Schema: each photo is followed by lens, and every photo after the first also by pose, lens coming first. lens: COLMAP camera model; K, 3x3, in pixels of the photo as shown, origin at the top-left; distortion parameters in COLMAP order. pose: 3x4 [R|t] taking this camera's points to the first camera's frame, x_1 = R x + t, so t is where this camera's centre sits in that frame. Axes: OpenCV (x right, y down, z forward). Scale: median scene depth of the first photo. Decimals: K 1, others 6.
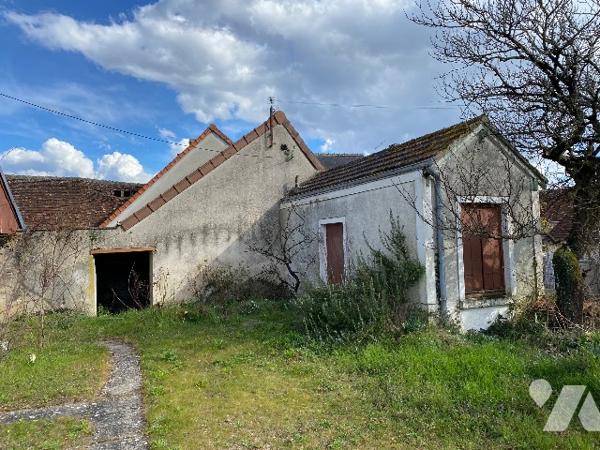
lens RADIAL K [[427.7, 0, 297.2], [0, 427.7, 211.8], [0, 0, 1]] dist [0.000970, -0.001988]
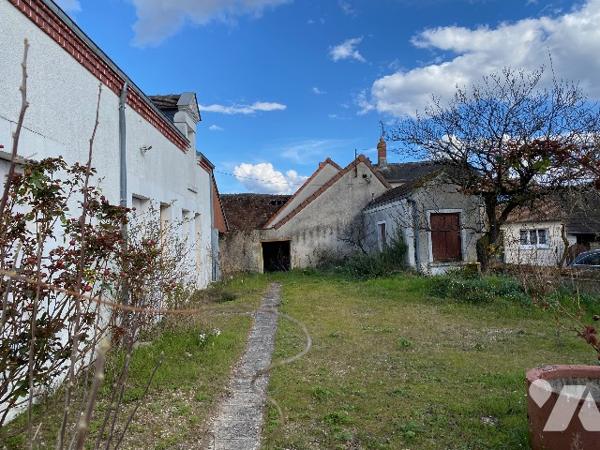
lens RADIAL K [[427.7, 0, 297.2], [0, 427.7, 211.8], [0, 0, 1]] dist [0.000970, -0.001988]
pose [[0.937962, -0.034726, -0.344995, 0.321370], [0.040964, 0.999102, 0.010806, -0.049367], [0.344310, -0.024268, 0.938542, -0.697209]]
